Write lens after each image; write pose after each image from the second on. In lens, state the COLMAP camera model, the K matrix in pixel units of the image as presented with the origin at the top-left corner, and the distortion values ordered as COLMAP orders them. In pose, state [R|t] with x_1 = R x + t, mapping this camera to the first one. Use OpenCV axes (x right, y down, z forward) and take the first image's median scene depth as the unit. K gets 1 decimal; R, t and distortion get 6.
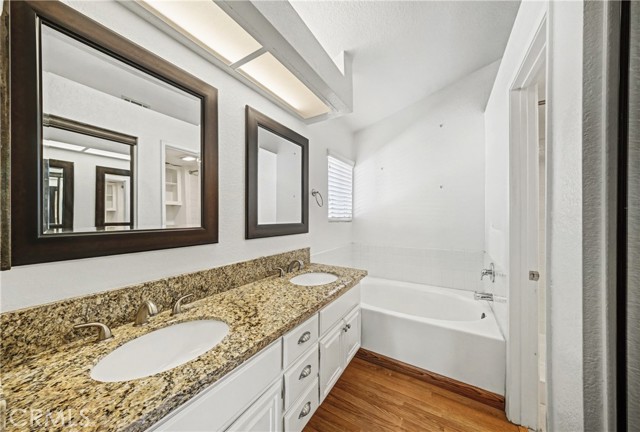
lens RADIAL K [[220.7, 0, 316.9], [0, 220.7, 216.7], [0, 0, 1]] dist [0.002912, 0.000176]
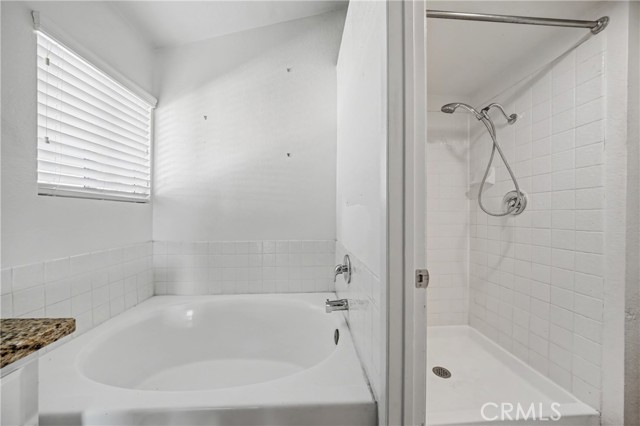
lens RADIAL K [[216.5, 0, 320.0], [0, 216.5, 212.4], [0, 0, 1]] dist [0.000065, 0.000022]
pose [[0.822125, 0.004827, 0.569287, 0.260231], [-0.004957, 0.999987, -0.001321, 0.060509], [-0.569286, -0.001736, 0.822138, 0.380394]]
